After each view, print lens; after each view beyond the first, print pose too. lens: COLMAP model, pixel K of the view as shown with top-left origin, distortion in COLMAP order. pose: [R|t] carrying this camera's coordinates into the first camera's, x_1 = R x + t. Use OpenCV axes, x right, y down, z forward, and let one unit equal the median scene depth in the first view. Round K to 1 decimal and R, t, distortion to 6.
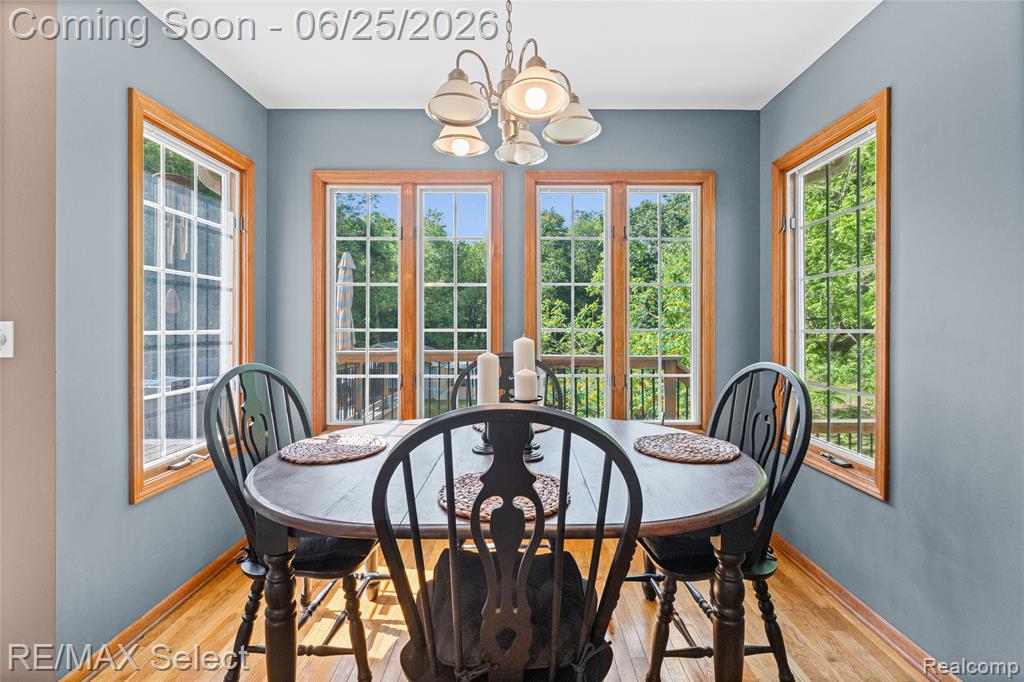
lens RADIAL K [[466.6, 0, 515.8], [0, 466.6, 330.2], [0, 0, 1]] dist [-0.001775, 0.000181]
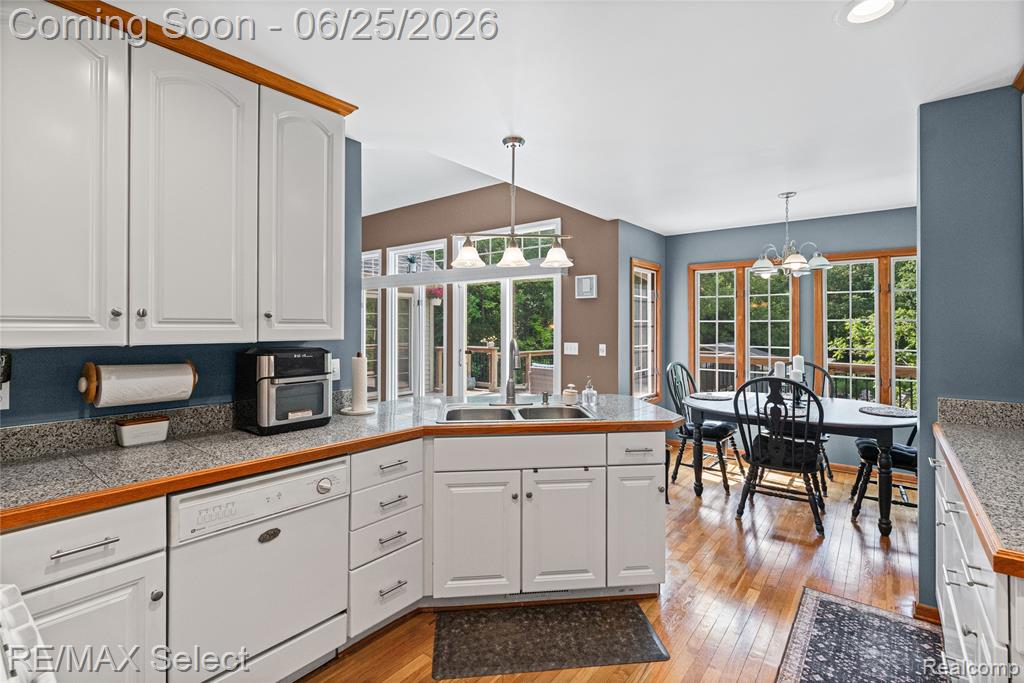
lens RADIAL K [[473.8, 0, 515.6], [0, 473.8, 324.5], [0, 0, 1]] dist [0.001356, 0.000242]
pose [[0.792951, -0.005491, -0.609261, 0.372446], [0.000701, 0.999967, -0.008100, -0.131883], [0.609286, 0.005996, 0.792928, -1.856149]]
